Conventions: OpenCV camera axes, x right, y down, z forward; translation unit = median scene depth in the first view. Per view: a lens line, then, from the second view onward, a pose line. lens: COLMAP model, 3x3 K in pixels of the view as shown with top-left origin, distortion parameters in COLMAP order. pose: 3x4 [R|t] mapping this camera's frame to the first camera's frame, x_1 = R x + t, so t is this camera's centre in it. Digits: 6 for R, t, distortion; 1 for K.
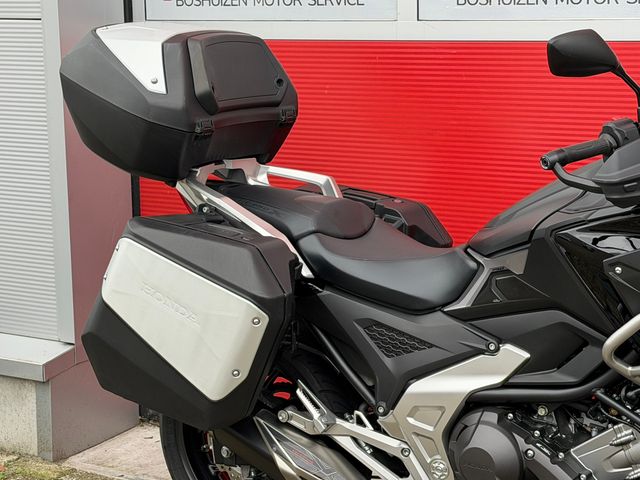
lens RADIAL K [[1403.6, 0, 320.0], [0, 1403.6, 240.0], [0, 0, 1]] dist [0.090043, 0.263600]
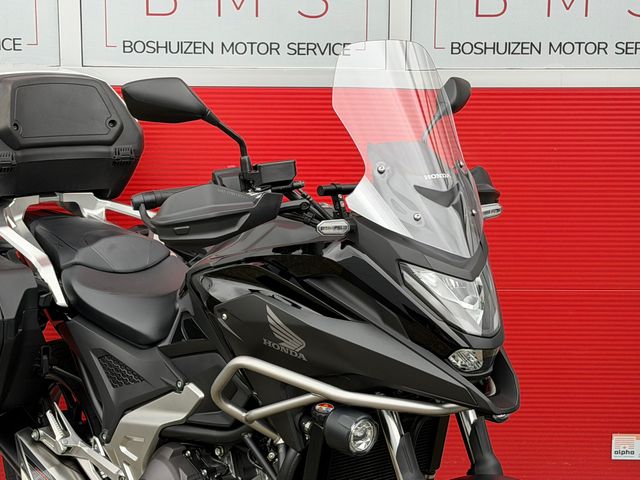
lens RADIAL K [[1403.6, 0, 320.0], [0, 1403.6, 240.0], [0, 0, 1]] dist [0.090043, 0.263600]
pose [[0.958100, 0.064867, -0.278992, 0.503883], [-0.073743, 0.997047, -0.021425, -0.015697], [0.276778, 0.041101, 0.960055, 0.029547]]
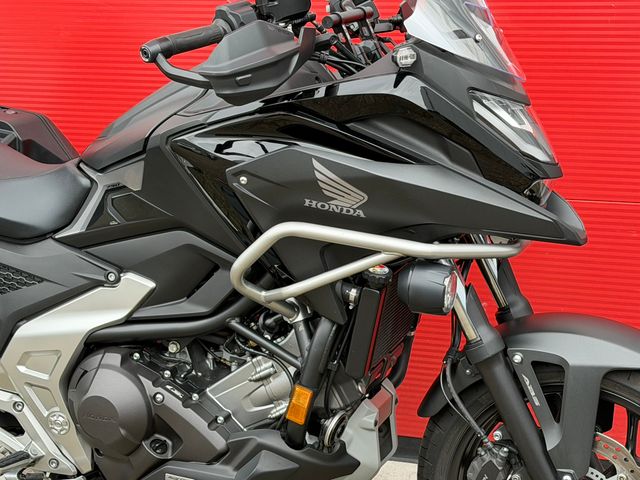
lens RADIAL K [[1403.6, 0, 320.0], [0, 1403.6, 240.0], [0, 0, 1]] dist [0.090043, 0.263600]
pose [[0.977797, -0.052528, 0.202866, 0.074053], [0.041167, 0.997360, 0.059824, 0.007565], [-0.205473, -0.050144, 0.977377, 0.140497]]
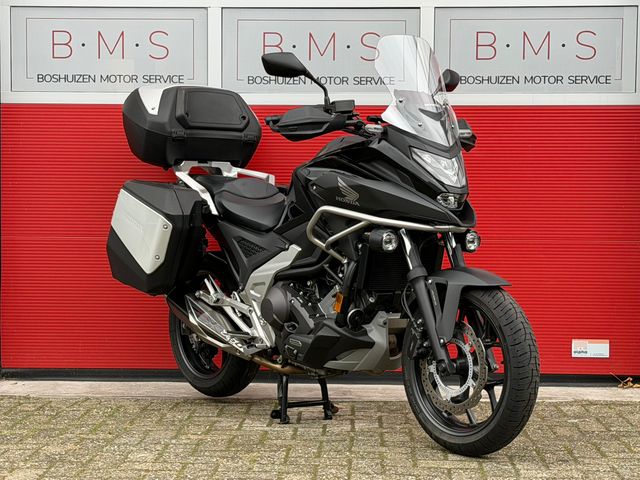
lens RADIAL K [[1376.6, 0, 320.0], [0, 1376.6, 240.0], [0, 0, 1]] dist [0.097002, 0.129144]
pose [[0.940988, 0.034823, -0.336643, 0.743095], [-0.083642, 0.987765, -0.131622, 0.292196], [0.327941, 0.152012, 0.932388, -0.598440]]
